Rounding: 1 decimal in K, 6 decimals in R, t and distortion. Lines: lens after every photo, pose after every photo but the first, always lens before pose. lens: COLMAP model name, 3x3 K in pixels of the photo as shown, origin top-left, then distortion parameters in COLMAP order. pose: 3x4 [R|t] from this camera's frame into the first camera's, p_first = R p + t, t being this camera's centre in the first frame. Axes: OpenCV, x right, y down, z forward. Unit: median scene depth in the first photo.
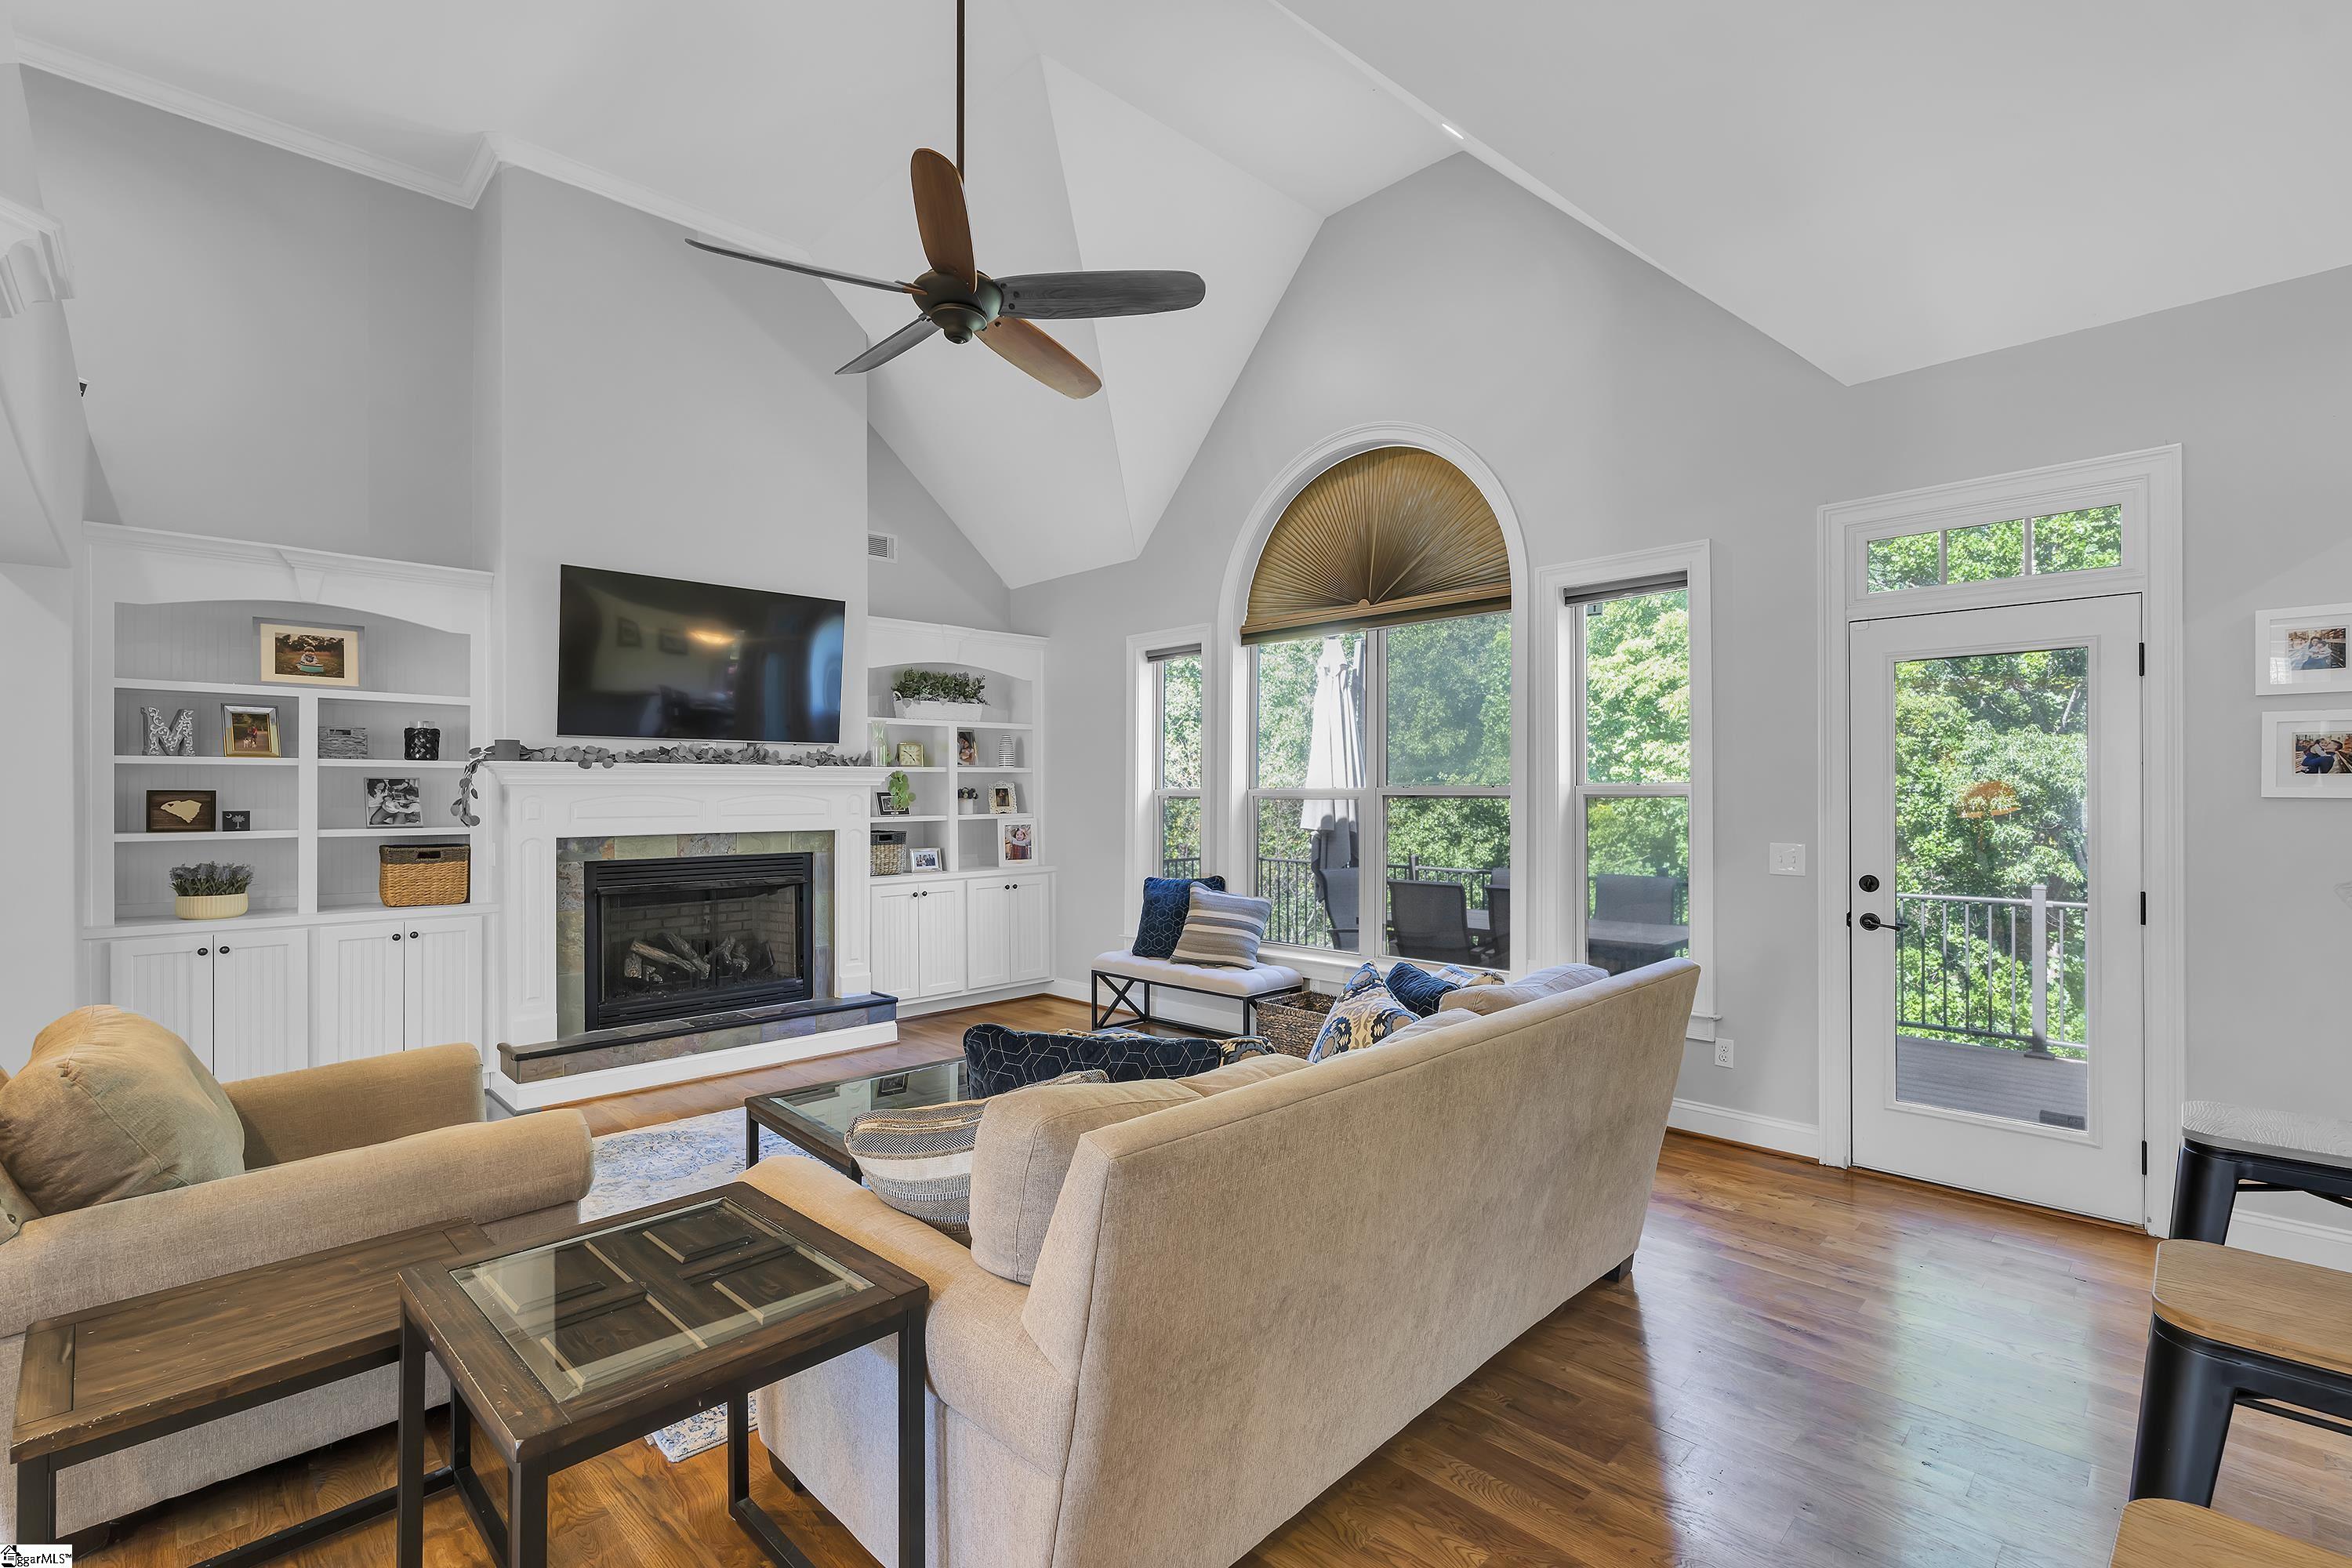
lens RADIAL K [[1027.8, 0, 1189.5], [0, 1027.8, 791.4], [0, 0, 1]] dist [0.001463, -0.000002]
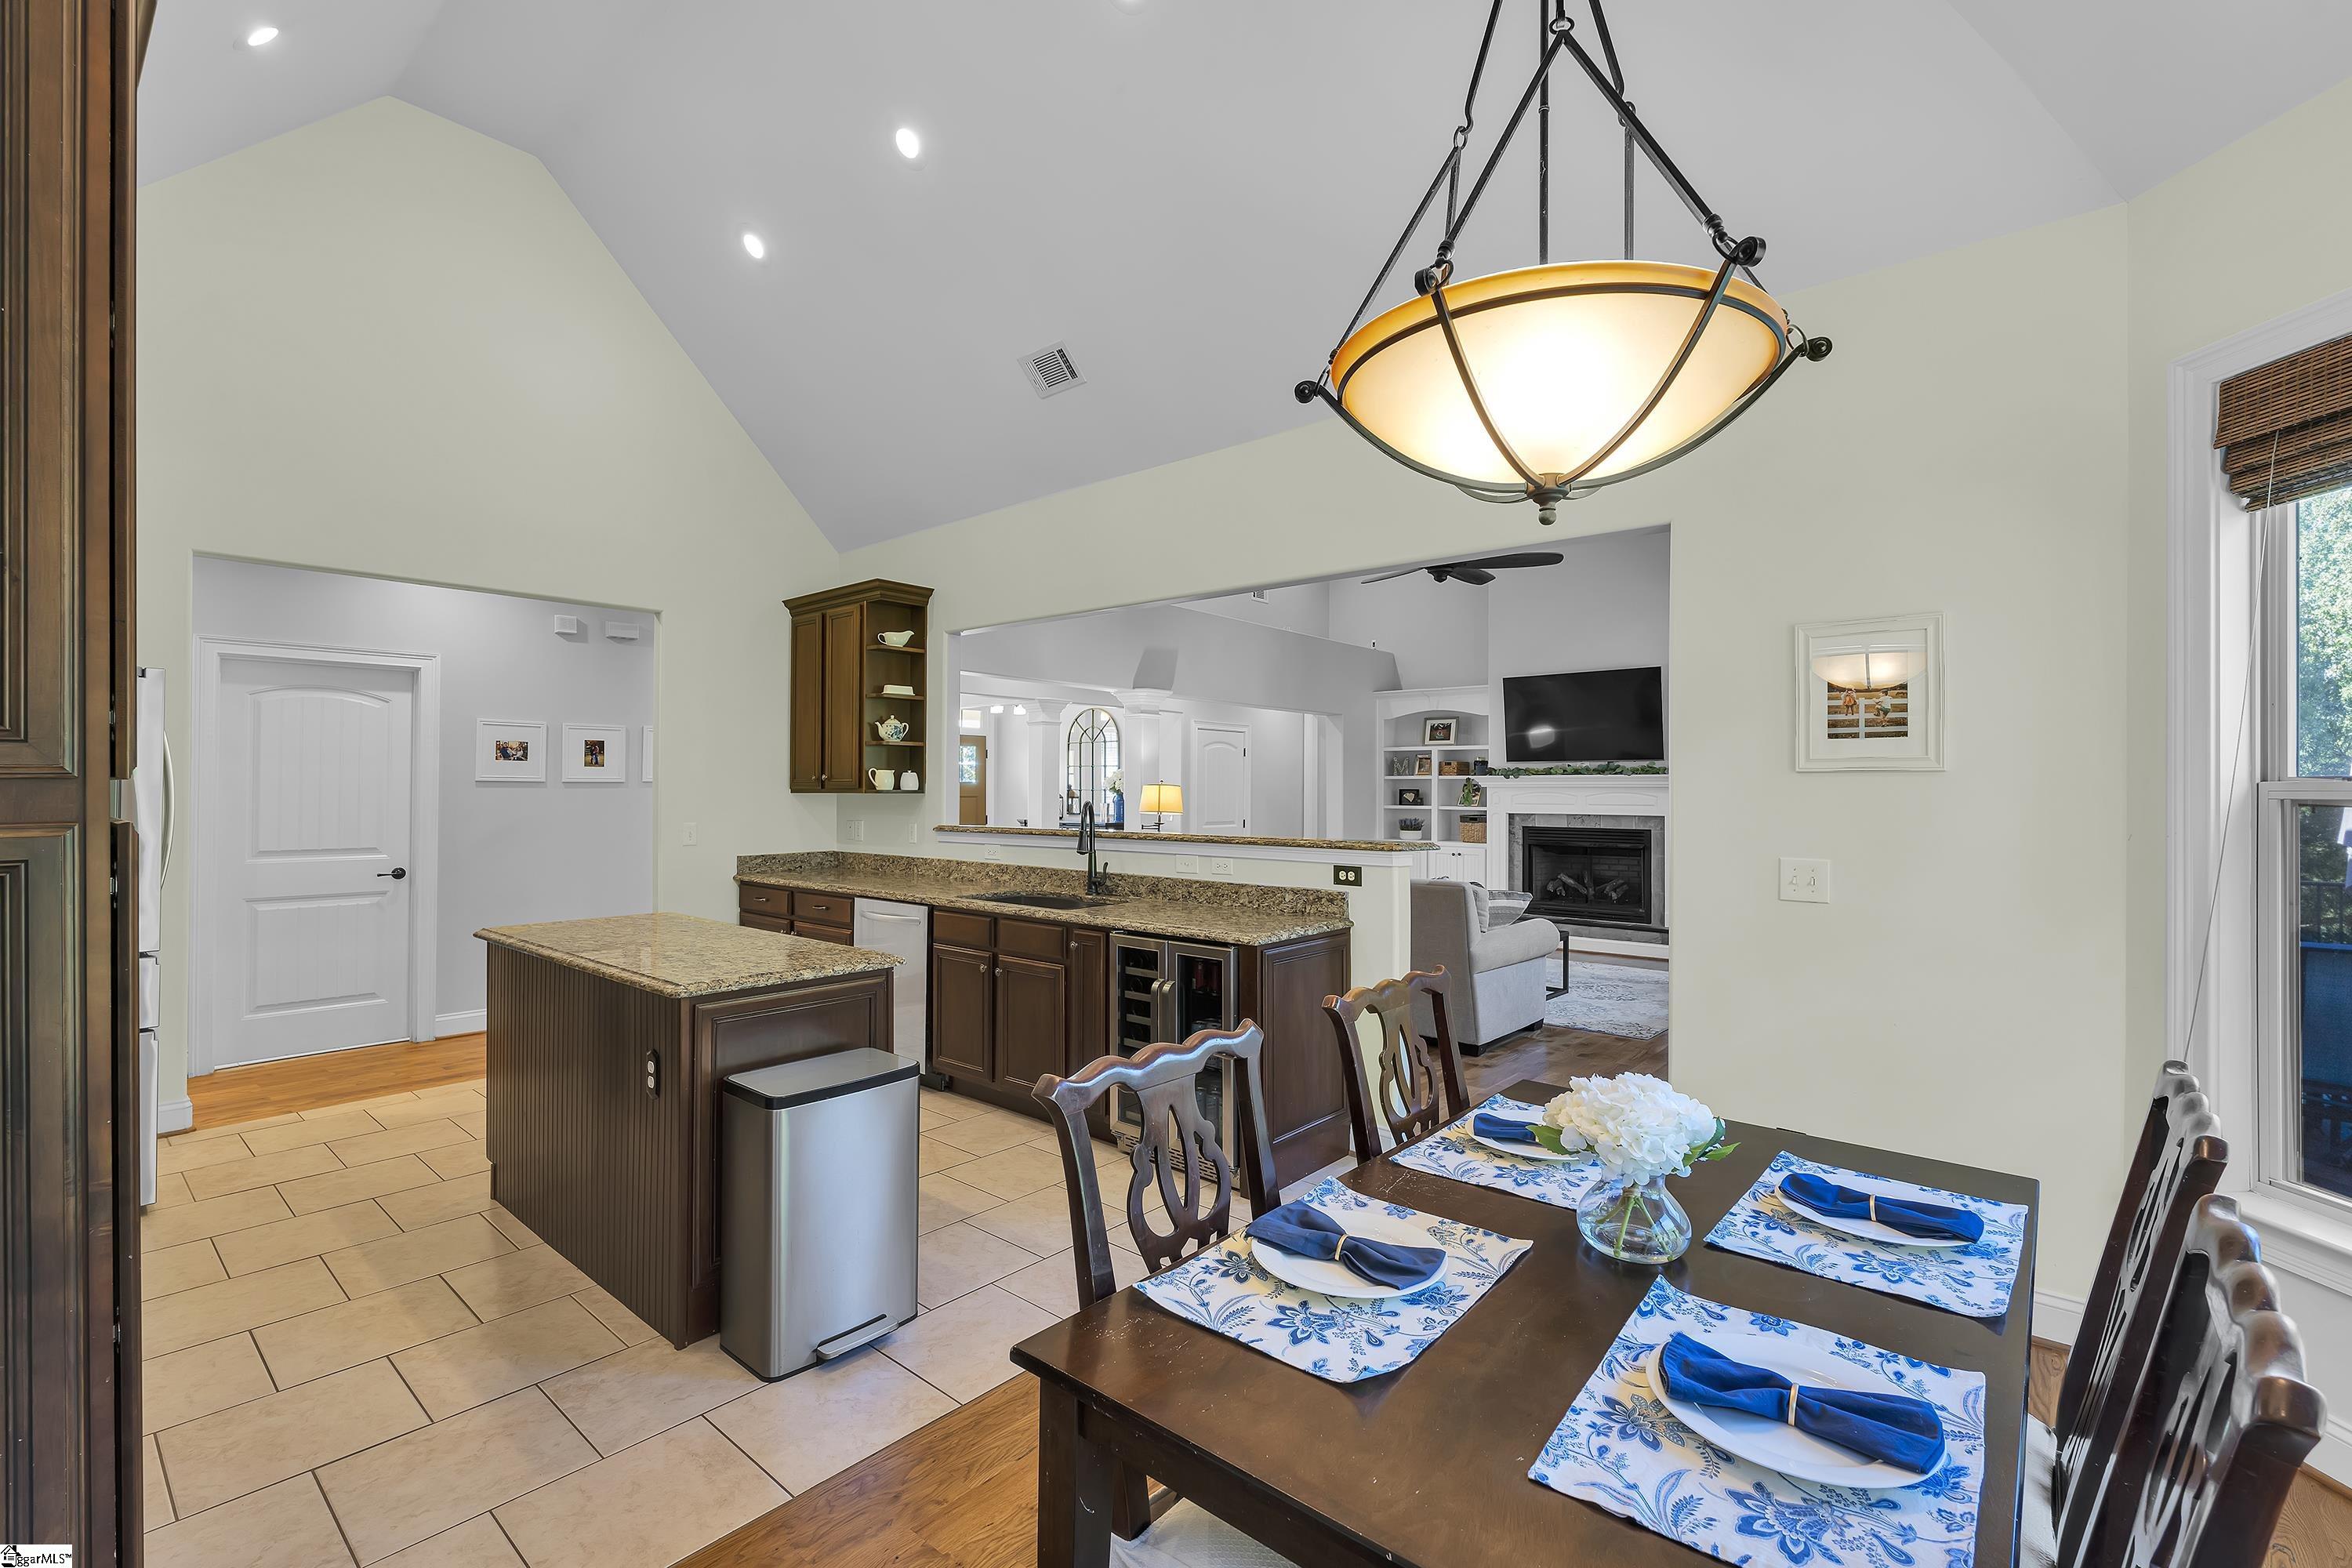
lens RADIAL K [[1027.8, 0, 1189.5], [0, 1027.8, 791.4], [0, 0, 1]] dist [0.001463, -0.000002]
pose [[0.082092, 0.005268, -0.996611, 1.264876], [-0.002697, 0.999984, 0.005064, -0.005792], [0.996621, 0.002272, 0.082105, 0.205590]]
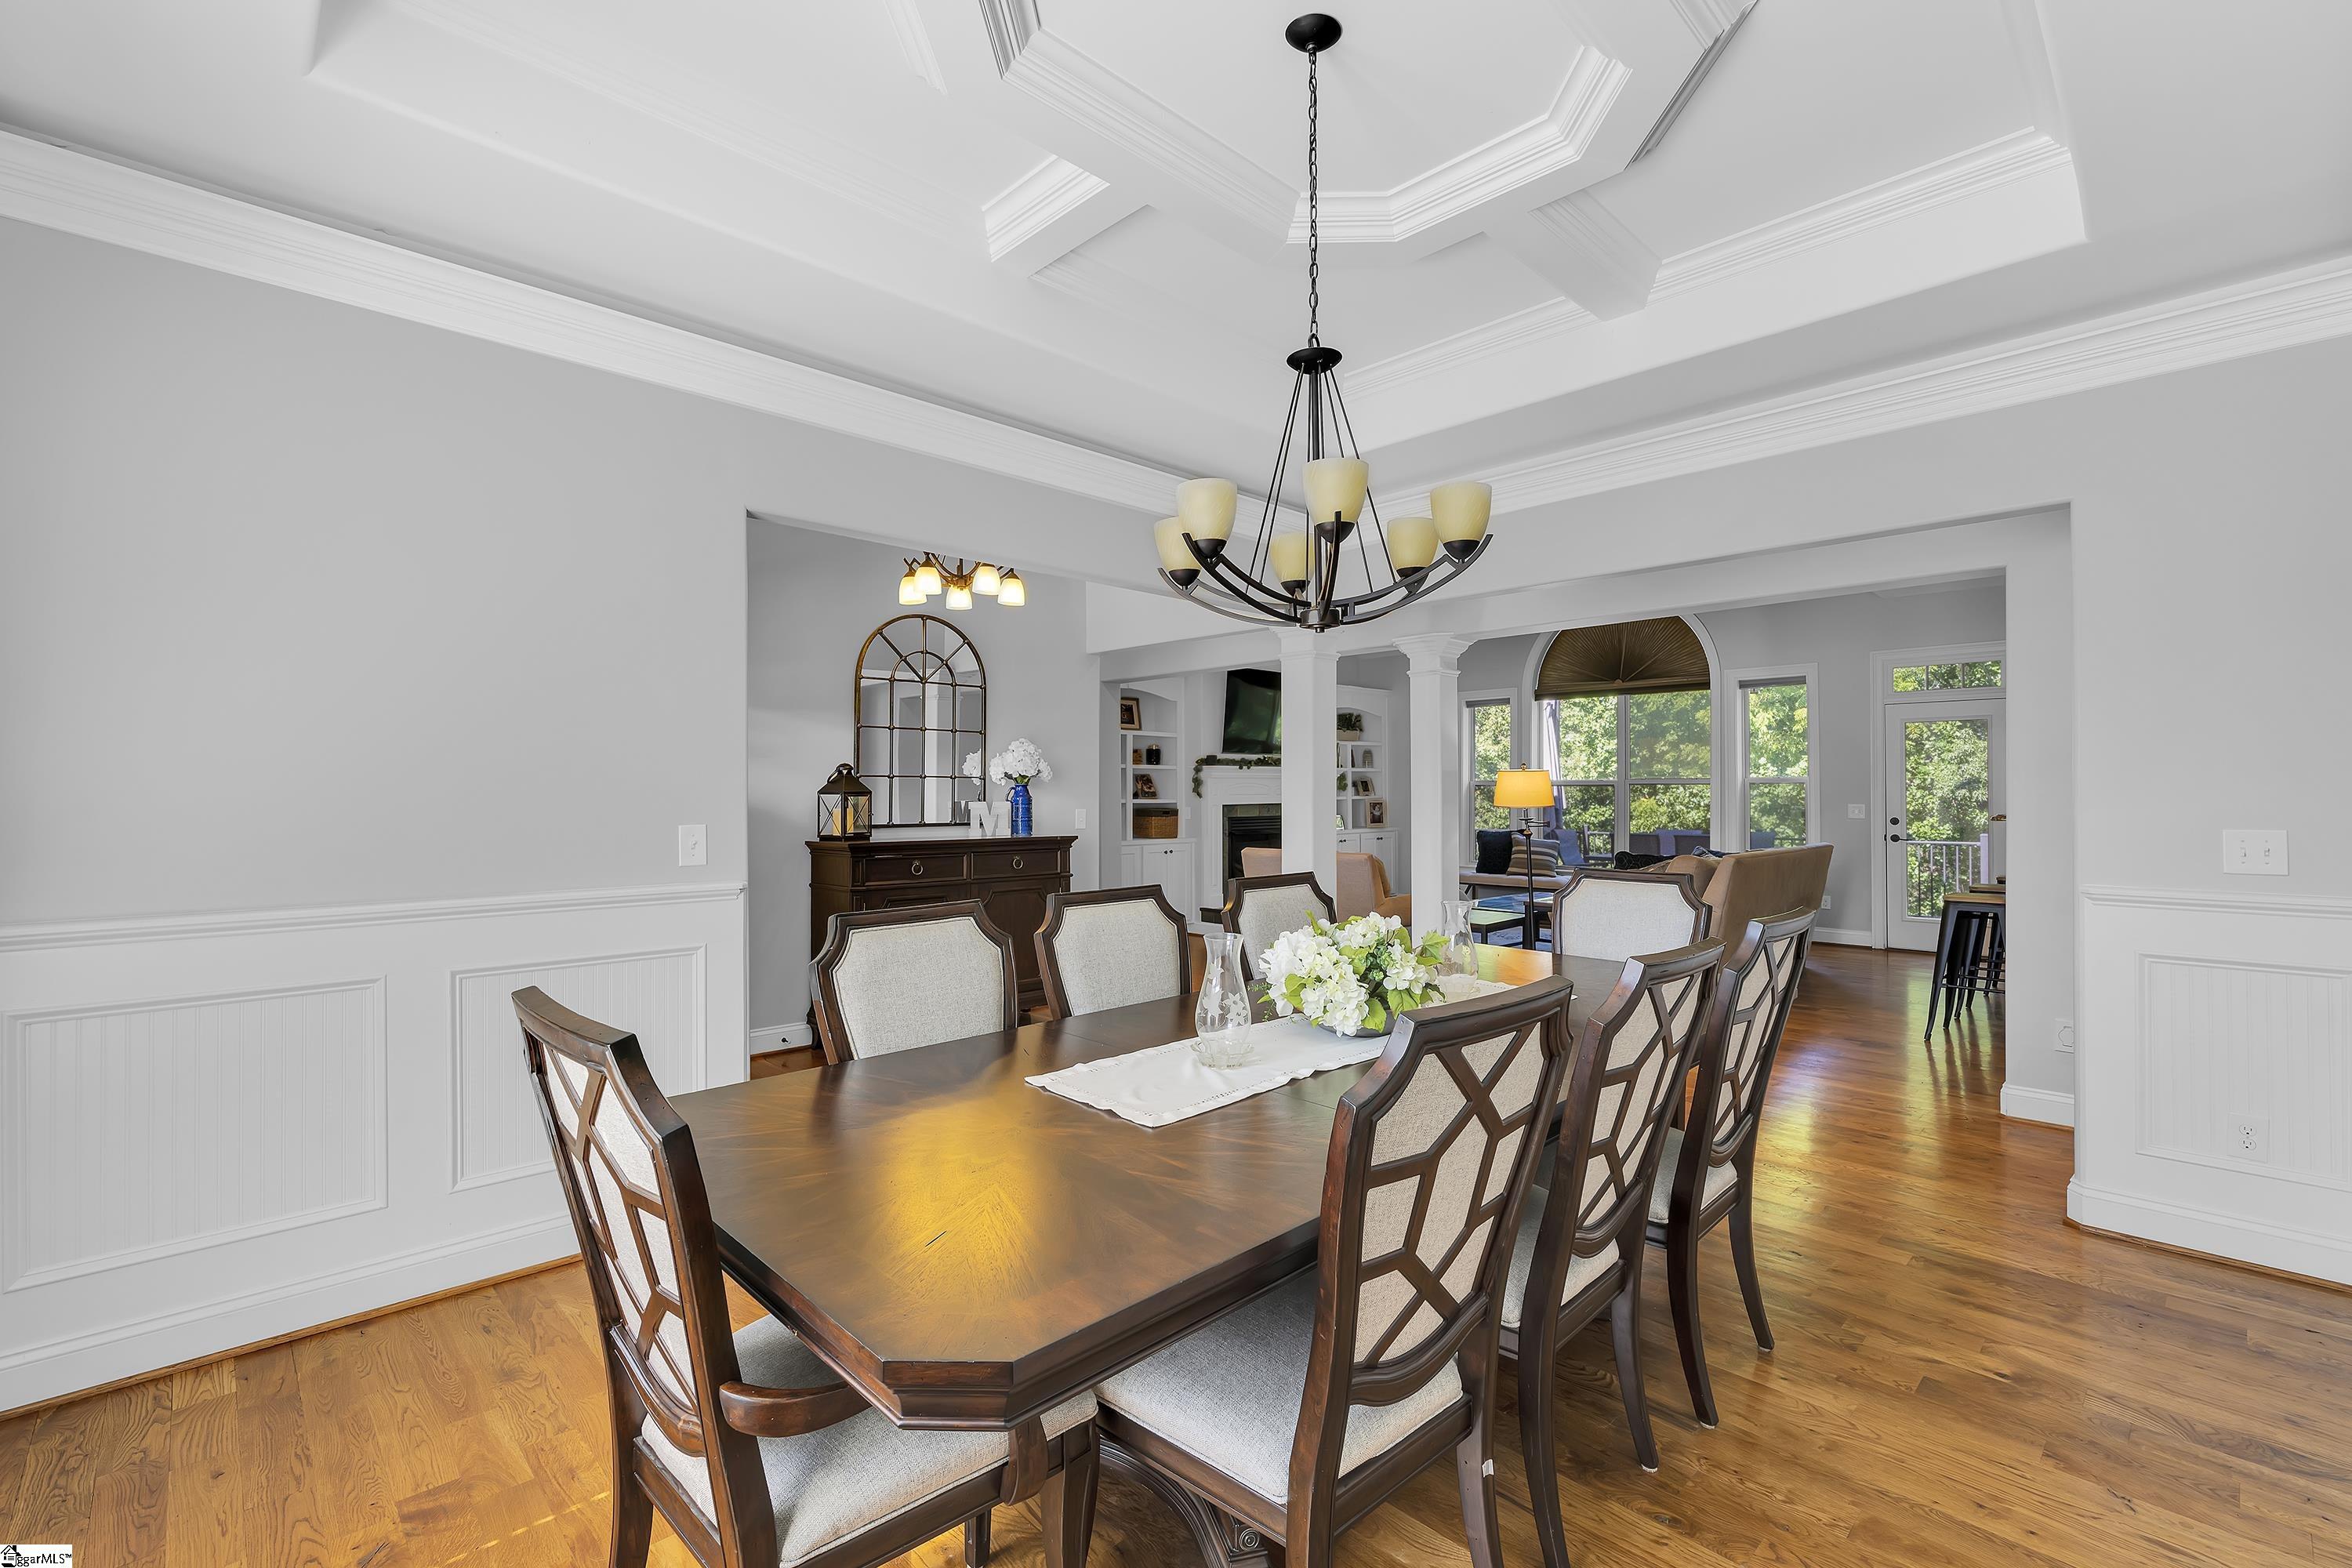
lens RADIAL K [[1022.0, 0, 1182.0], [0, 1022.0, 775.4], [0, 0, 1]] dist [-0.000454, -0.000056]
pose [[0.999982, 0.000881, -0.005946, -0.650398], [-0.000948, 0.999935, -0.011376, 0.011559], [0.005936, 0.011382, 0.999918, -0.915762]]
